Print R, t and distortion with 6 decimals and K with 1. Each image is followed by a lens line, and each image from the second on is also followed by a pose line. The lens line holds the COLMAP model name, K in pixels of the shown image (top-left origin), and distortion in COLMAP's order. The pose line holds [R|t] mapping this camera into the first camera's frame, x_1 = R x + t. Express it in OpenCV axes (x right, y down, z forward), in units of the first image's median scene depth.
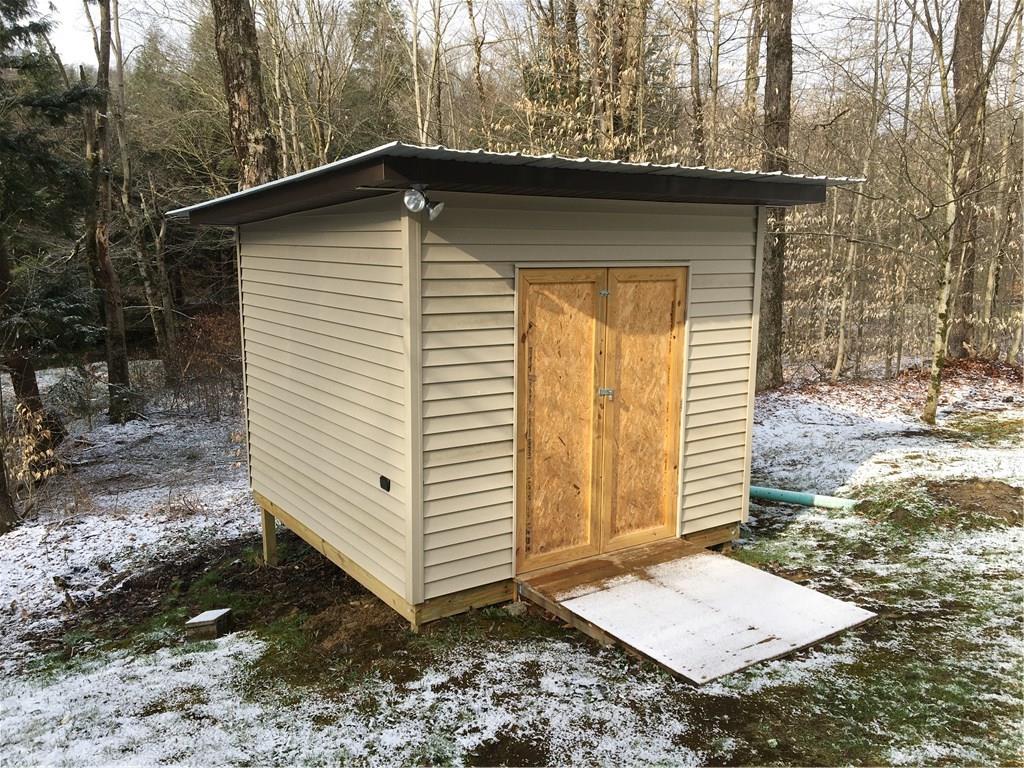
lens RADIAL K [[879.6, 0, 512.0], [0, 879.6, 384.0], [0, 0, 1]] dist [0.054125, -0.003616]
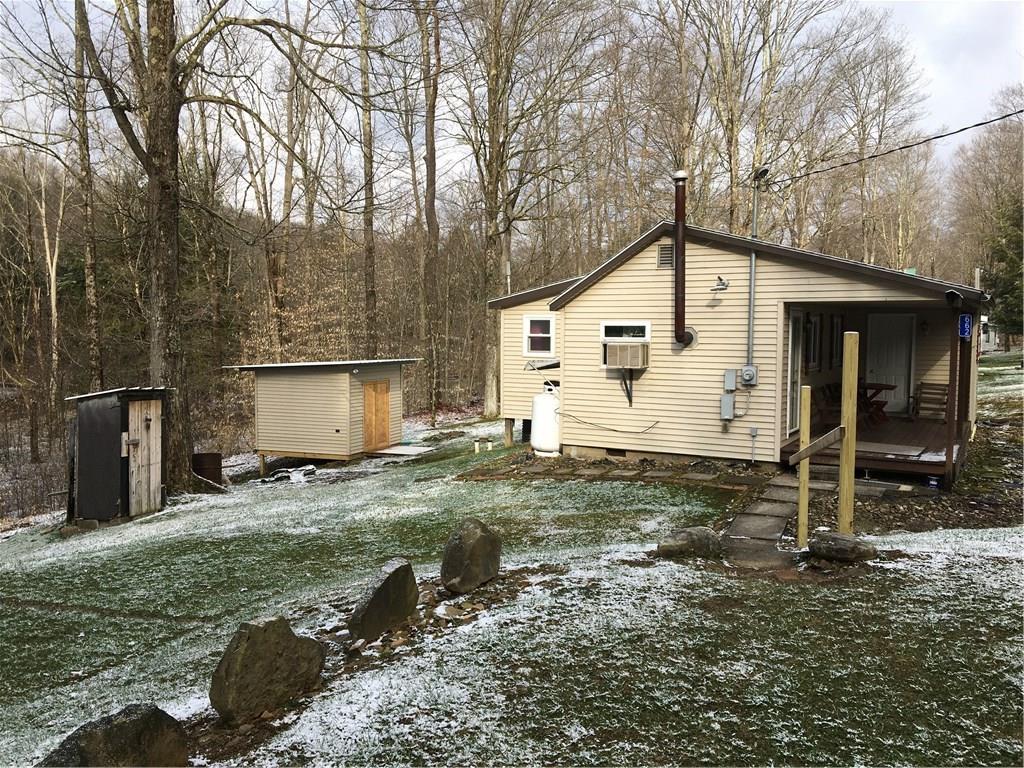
lens RADIAL K [[879.6, 0, 512.0], [0, 879.6, 384.0], [0, 0, 1]] dist [0.054125, -0.003616]
pose [[0.842418, -0.035269, 0.537669, -0.775093], [0.084742, 0.994110, -0.067564, 0.111765], [-0.532119, 0.102480, 0.840445, -1.419412]]
